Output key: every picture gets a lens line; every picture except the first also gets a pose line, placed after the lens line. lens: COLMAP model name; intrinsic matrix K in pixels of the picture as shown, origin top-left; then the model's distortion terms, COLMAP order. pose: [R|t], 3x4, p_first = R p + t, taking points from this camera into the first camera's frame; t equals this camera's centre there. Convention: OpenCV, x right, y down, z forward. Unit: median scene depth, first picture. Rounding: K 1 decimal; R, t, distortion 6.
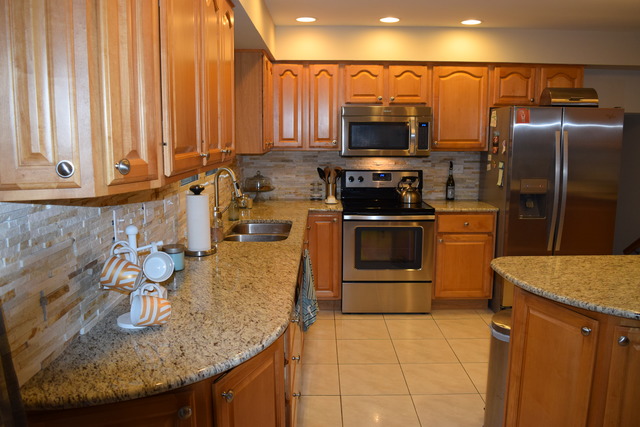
lens RADIAL K [[503.7, 0, 320.0], [0, 503.7, 213.5], [0, 0, 1]] dist [-0.090104, 0.007395]
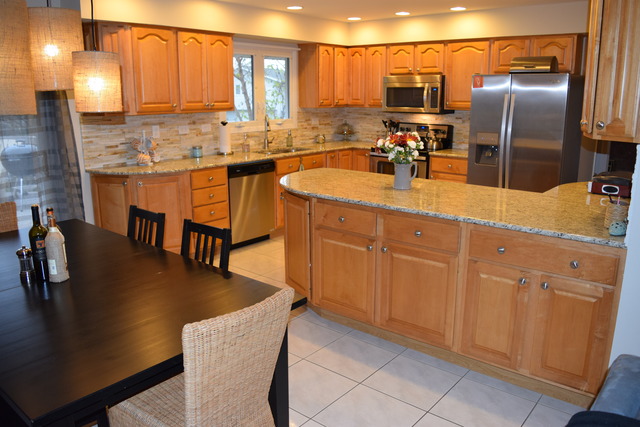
lens RADIAL K [[503.7, 0, 320.0], [0, 503.7, 213.5], [0, 0, 1]] dist [-0.090104, 0.007395]
pose [[0.769237, 0.148117, -0.621559, 0.836244], [-0.098539, 0.988624, 0.113636, 0.027458], [0.631319, -0.026165, 0.775081, -0.219982]]
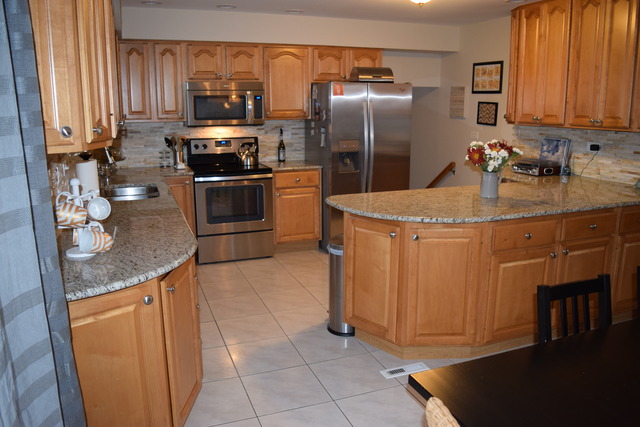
lens RADIAL K [[503.7, 0, 320.0], [0, 503.7, 213.5], [0, 0, 1]] dist [-0.090104, 0.007395]
pose [[0.934380, -0.077578, 0.347730, -0.085962], [0.058221, 0.996133, 0.065792, 0.024645], [-0.351490, -0.041230, 0.935283, -0.160008]]
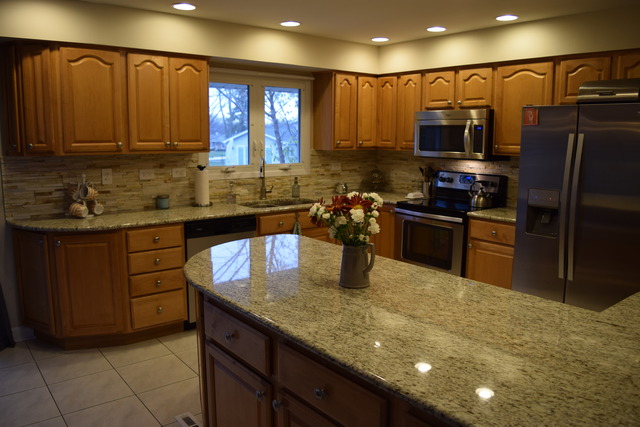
lens RADIAL K [[503.7, 0, 320.0], [0, 503.7, 213.5], [0, 0, 1]] dist [-0.090104, 0.007395]
pose [[0.629999, 0.124261, -0.766590, 0.777663], [-0.128865, 0.990158, 0.054596, -0.023083], [0.765829, 0.064392, 0.639812, 0.142760]]
